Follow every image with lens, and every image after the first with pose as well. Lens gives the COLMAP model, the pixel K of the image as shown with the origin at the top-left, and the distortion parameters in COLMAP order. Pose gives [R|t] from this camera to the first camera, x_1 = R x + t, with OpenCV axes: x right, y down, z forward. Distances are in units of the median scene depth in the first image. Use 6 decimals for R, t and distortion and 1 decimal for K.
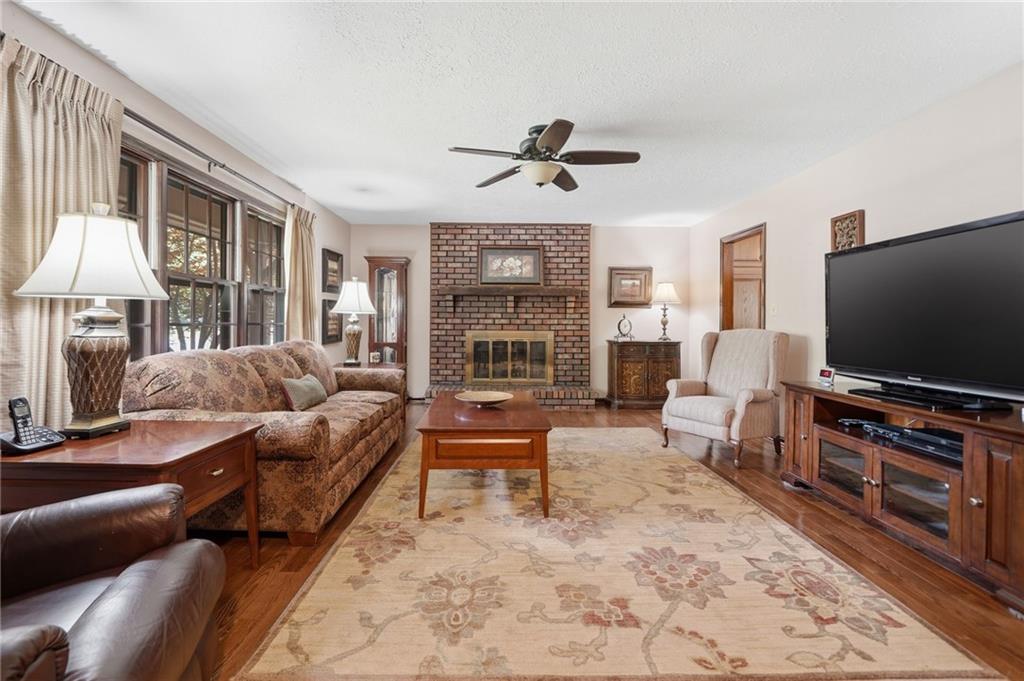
lens RADIAL K [[417.8, 0, 493.1], [0, 417.8, 323.0], [0, 0, 1]] dist [-0.007332, 0.000186]
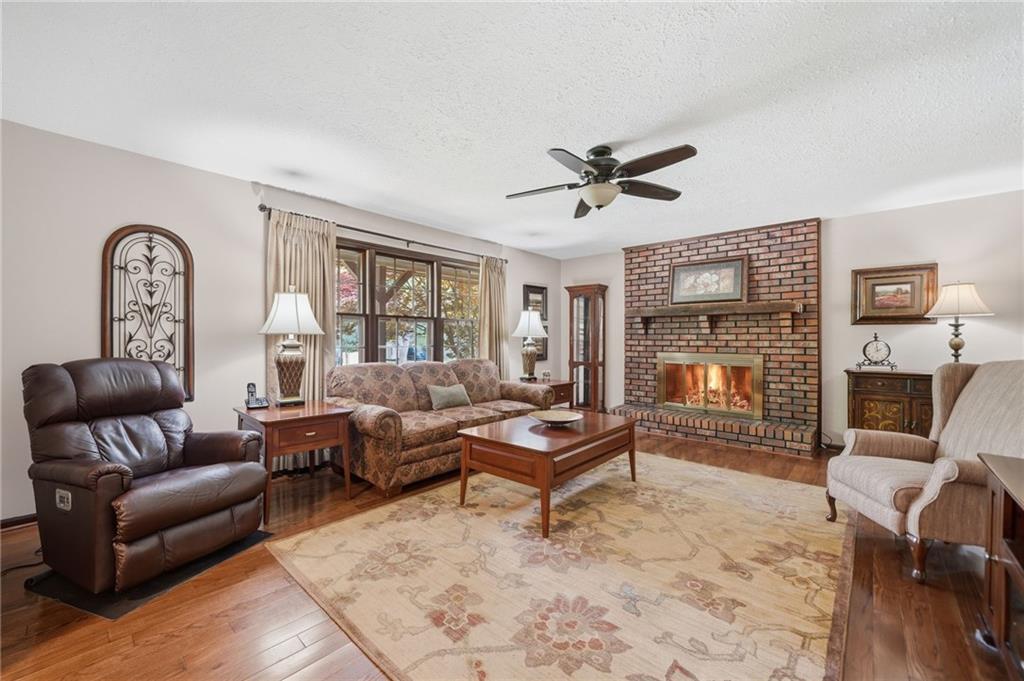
lens RADIAL K [[385.5, 0, 507.8], [0, 385.5, 341.9], [0, 0, 1]] dist [-0.011051, -0.000063]
pose [[0.753013, -0.000052, -0.658006, 0.268363], [0.000137, 1.000000, 0.000079, -0.007052], [0.658006, -0.000150, 0.753013, 0.087776]]
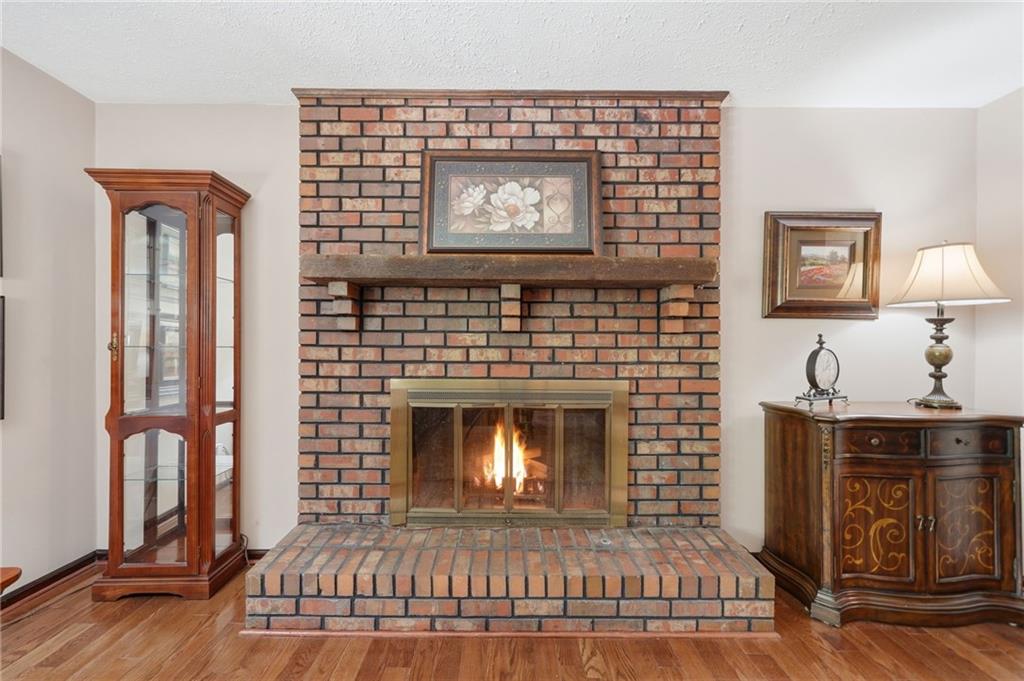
lens RADIAL K [[417.8, 0, 496.2], [0, 417.8, 342.8], [0, 0, 1]] dist [-0.007332, 0.000186]
pose [[0.999971, -0.001592, 0.007492, 0.026113], [0.001616, 0.999994, -0.003076, -0.013747], [-0.007487, 0.003088, 0.999967, 0.635993]]
